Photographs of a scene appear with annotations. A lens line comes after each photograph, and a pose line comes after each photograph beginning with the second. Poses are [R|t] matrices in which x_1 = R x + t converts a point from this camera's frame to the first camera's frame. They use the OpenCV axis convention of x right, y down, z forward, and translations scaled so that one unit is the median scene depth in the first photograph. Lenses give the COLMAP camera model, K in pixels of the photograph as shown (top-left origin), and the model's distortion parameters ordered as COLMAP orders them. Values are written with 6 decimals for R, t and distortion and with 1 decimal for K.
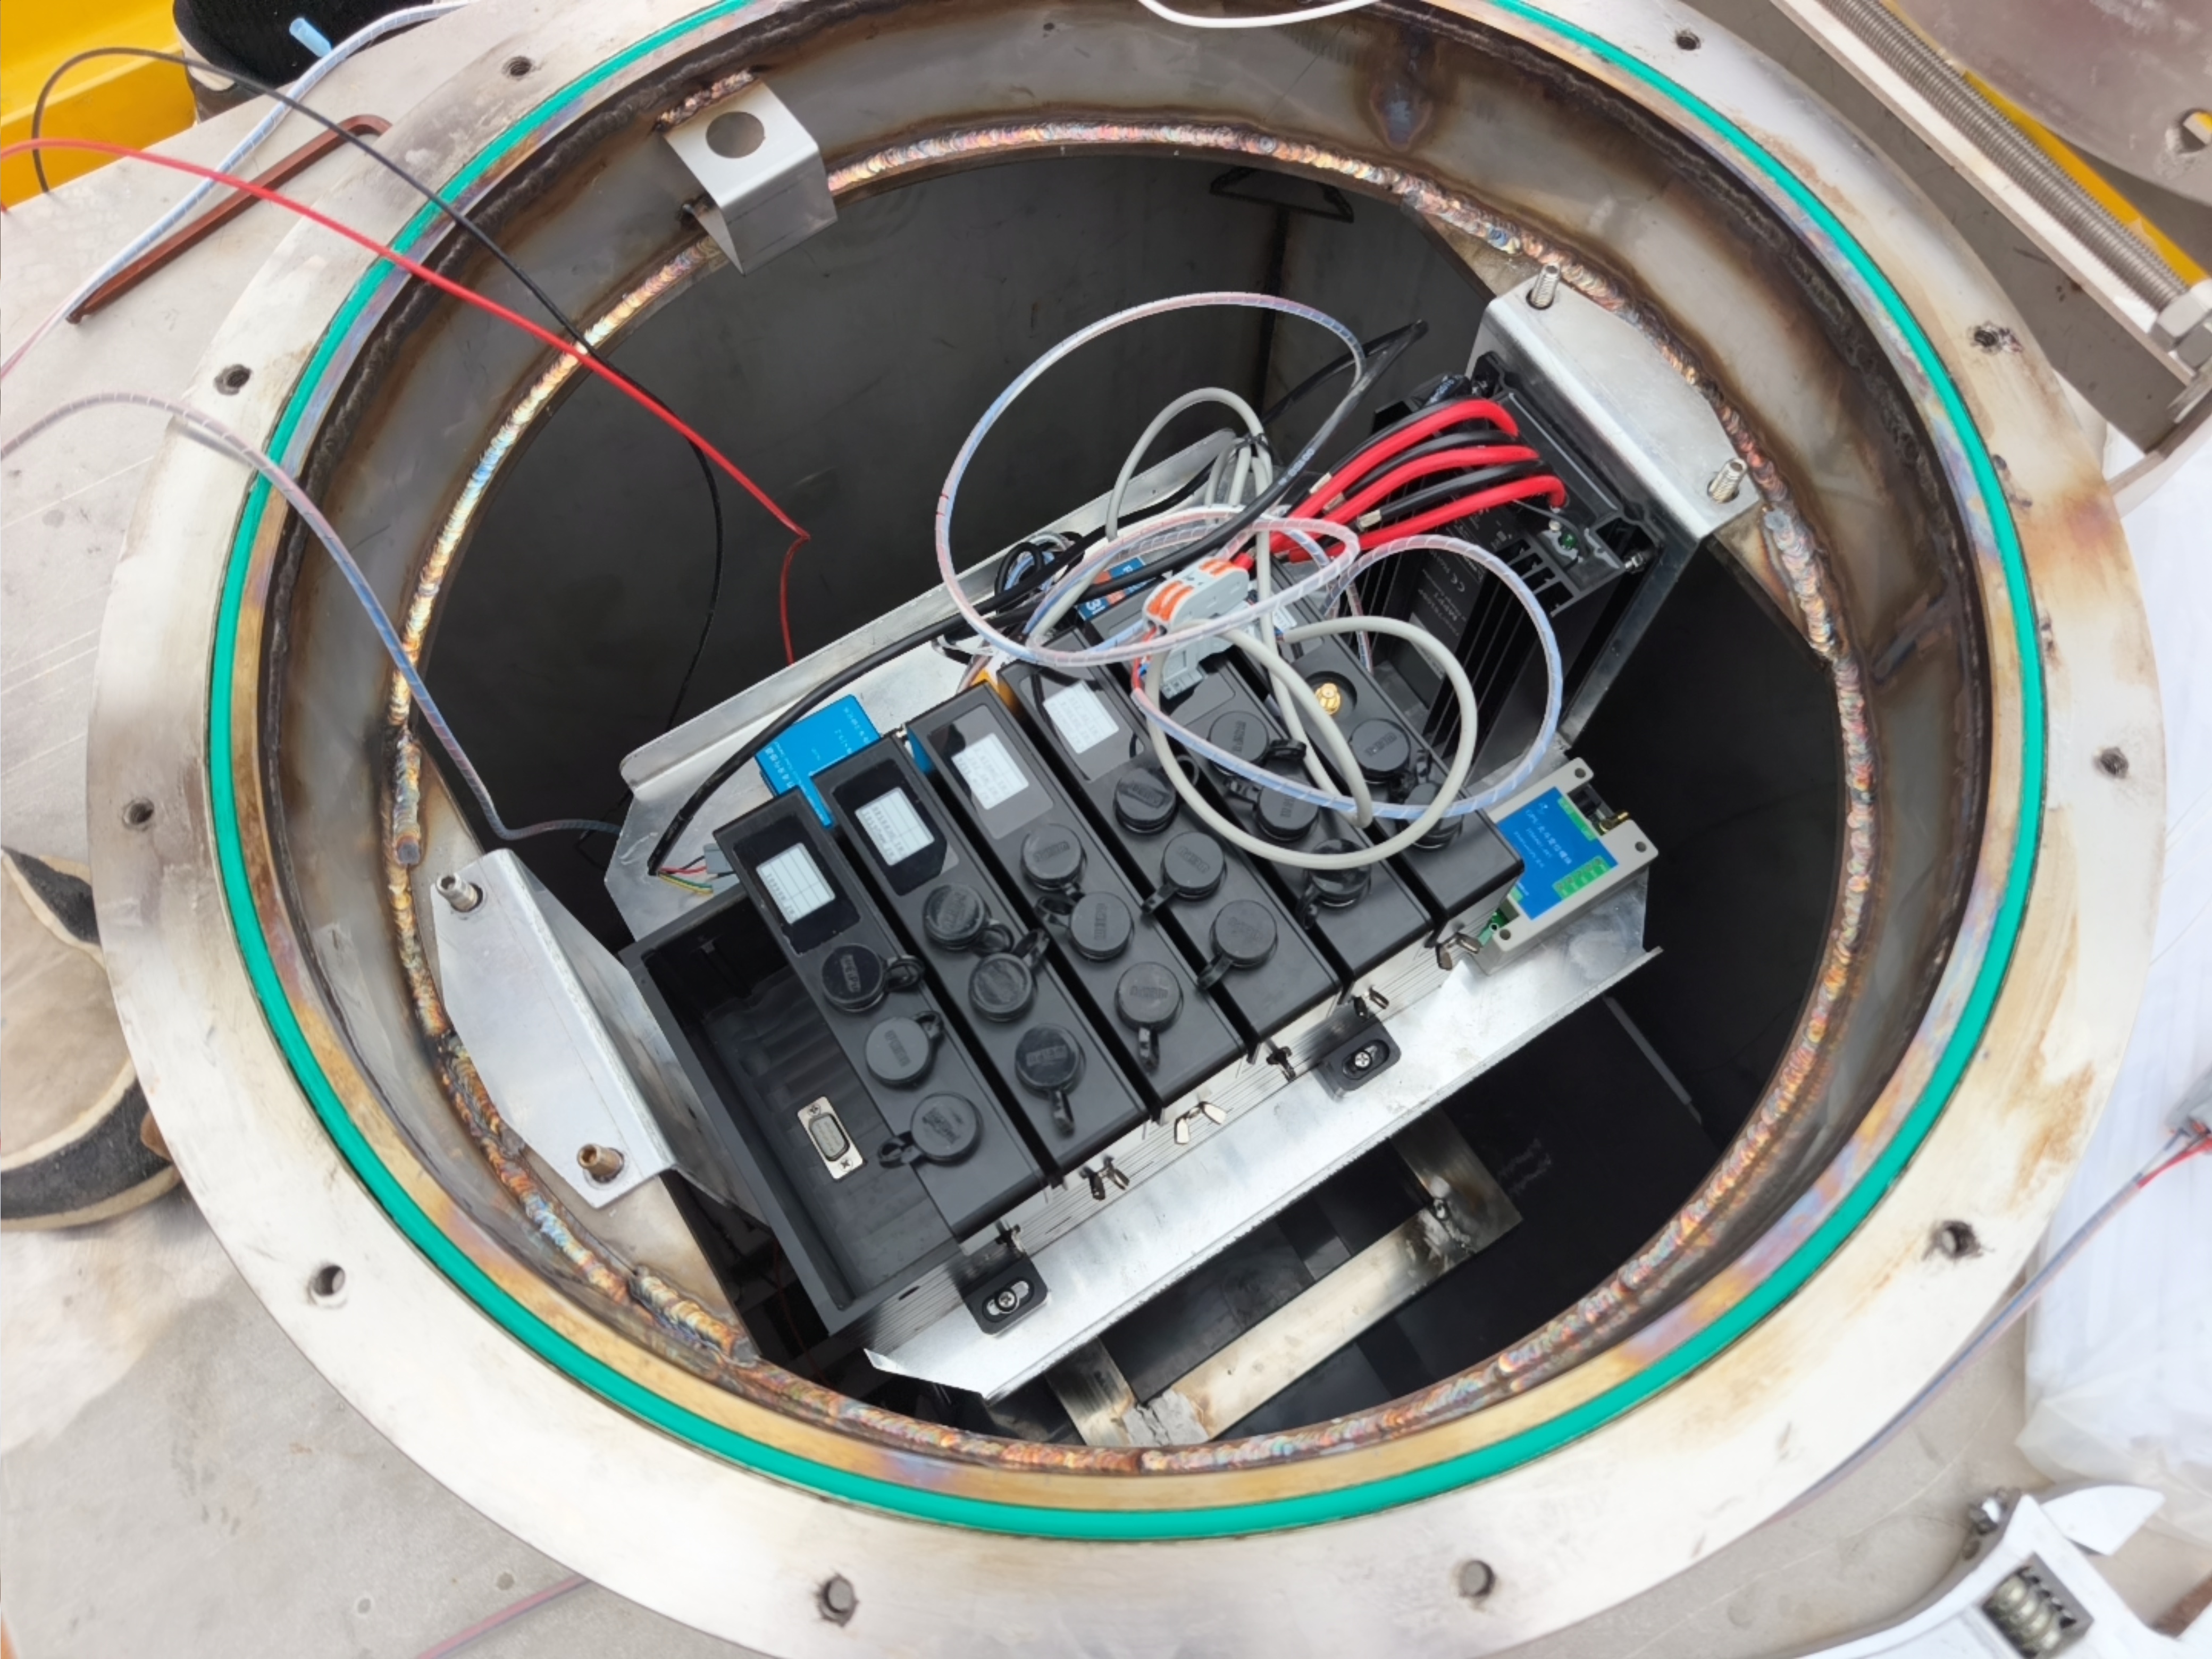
lens RADIAL K [[1535.6, 0, 1102.6], [0, 1535.6, 829.7], [0, 0, 1]] dist [0.026127, -0.002347]
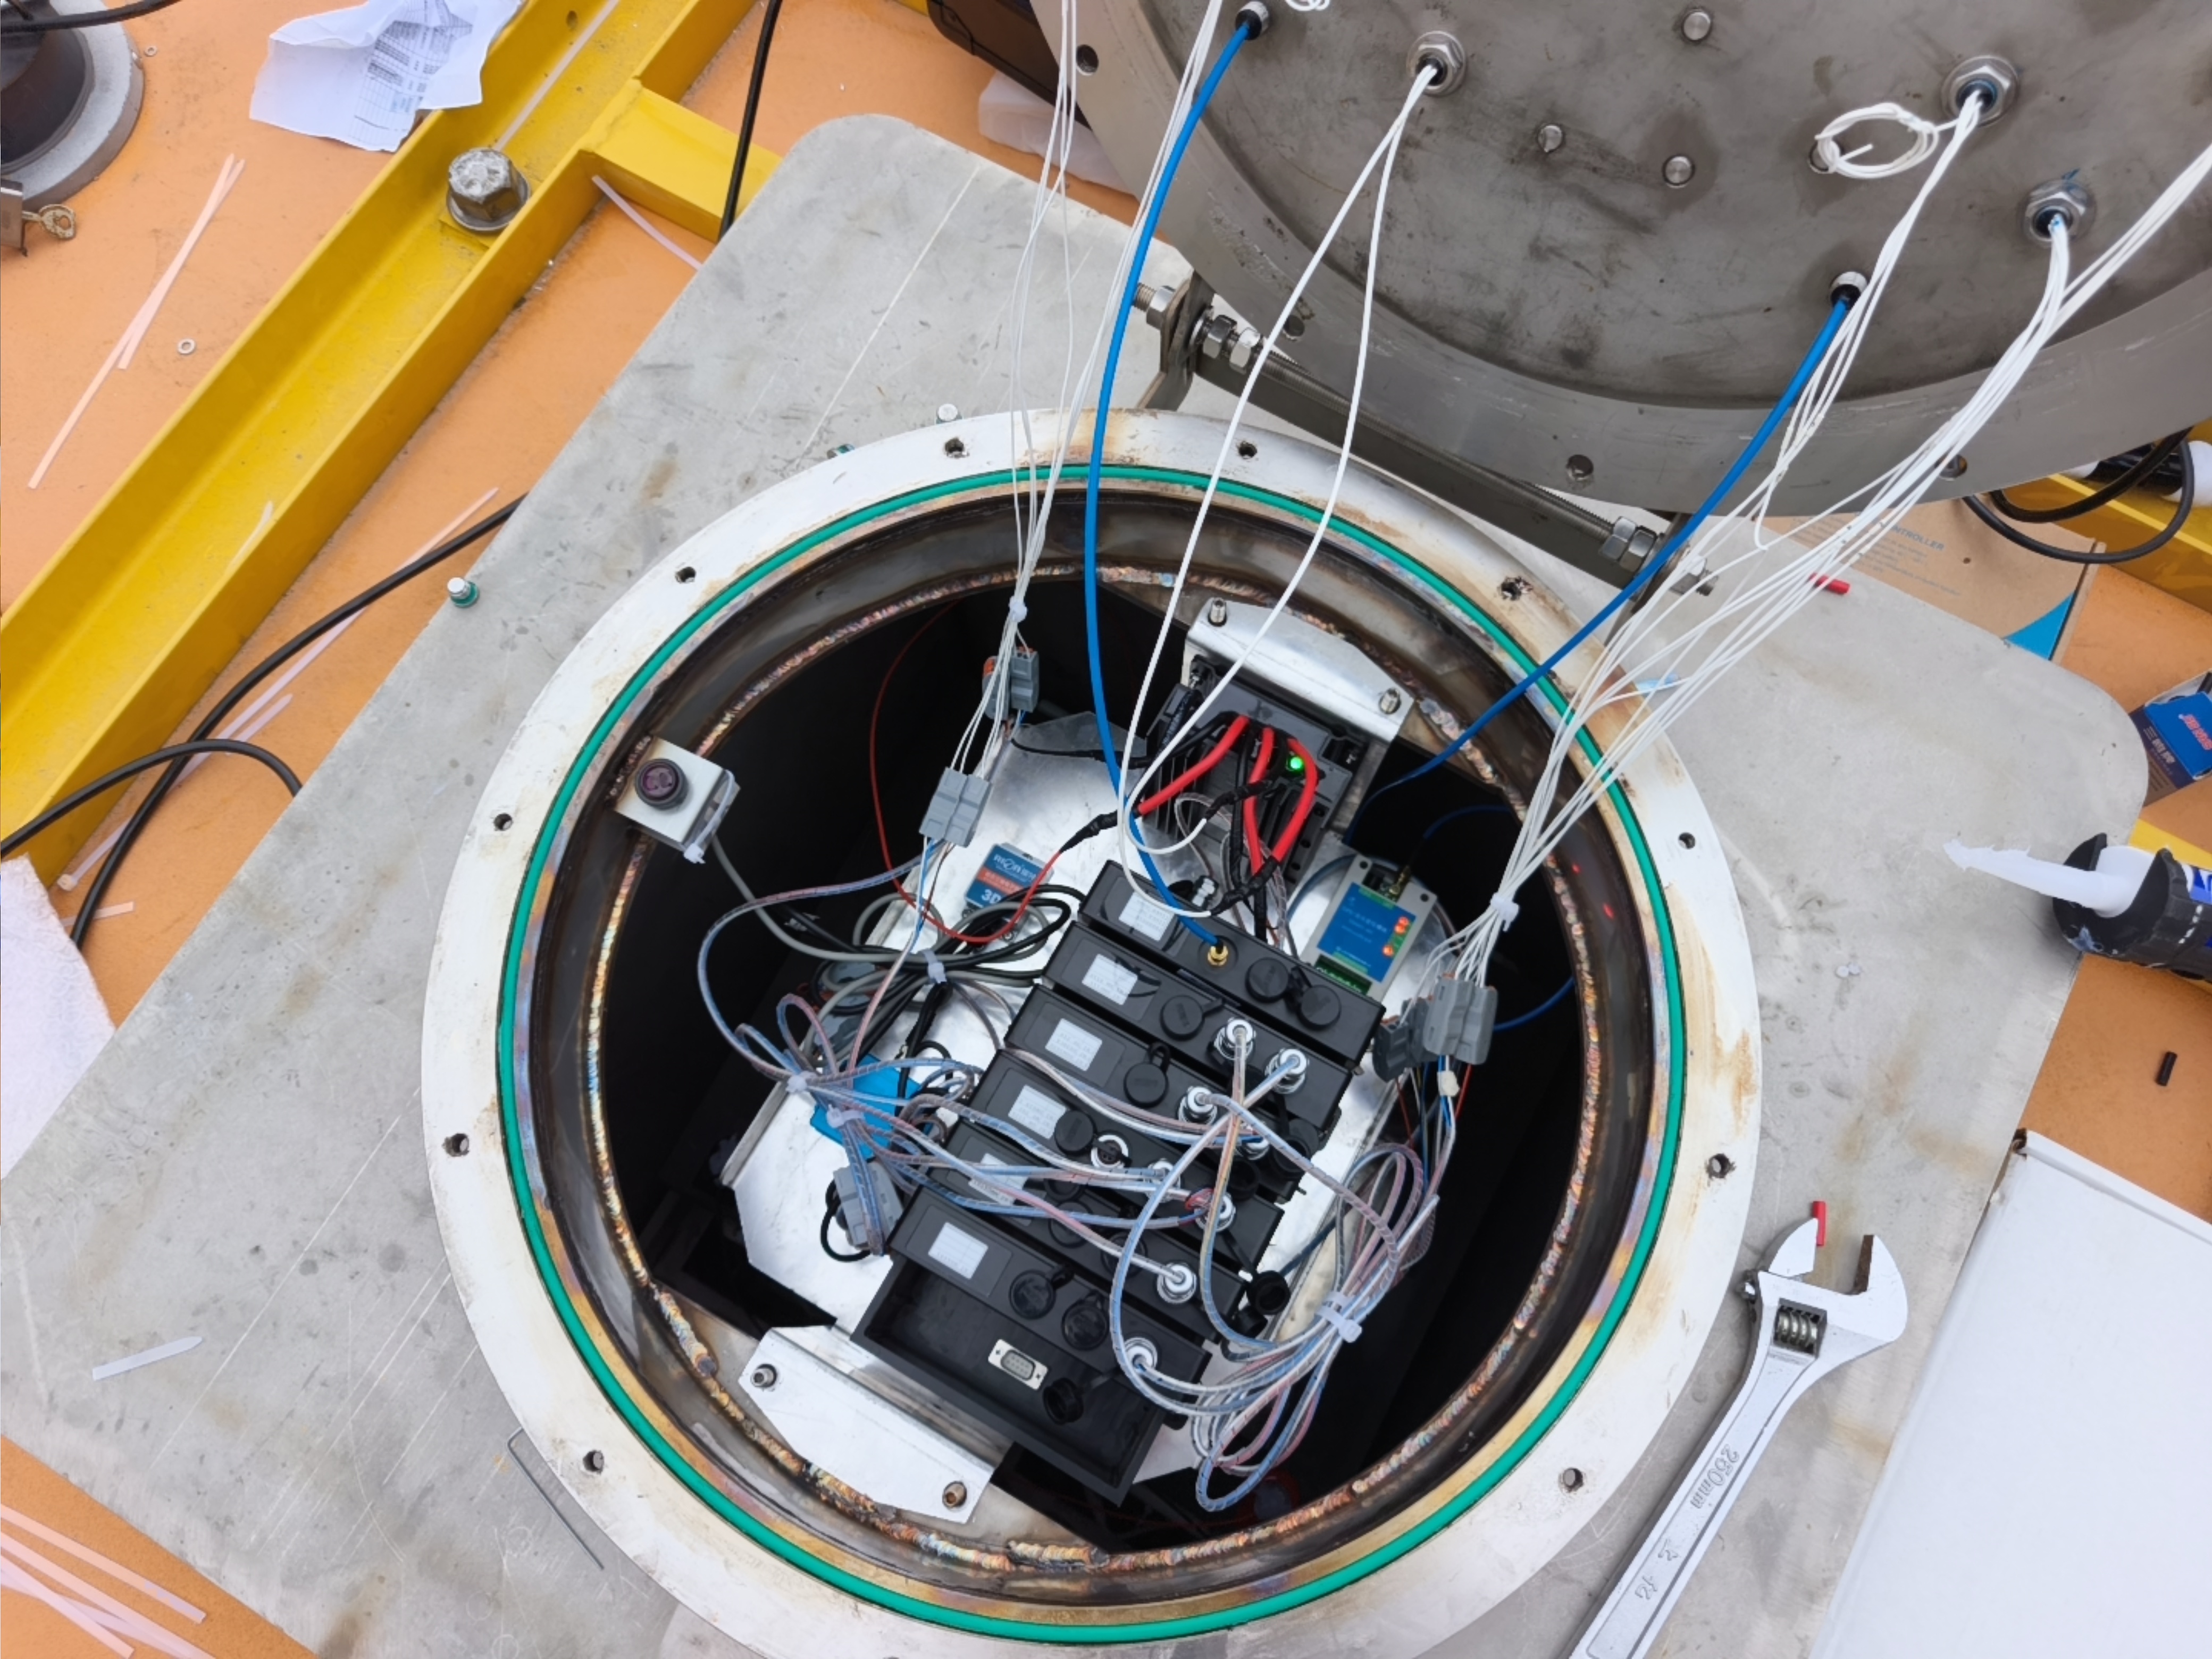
lens RADIAL K [[1503.2, 0, 1103.3], [0, 1503.2, 828.6], [0, 0, 1]] dist [-0.003677, -0.000842]
pose [[0.886147, -0.440864, 0.142771, -0.106393], [0.428505, 0.896849, 0.109754, -0.419387], [-0.176430, -0.036080, 0.983652, -0.399221]]
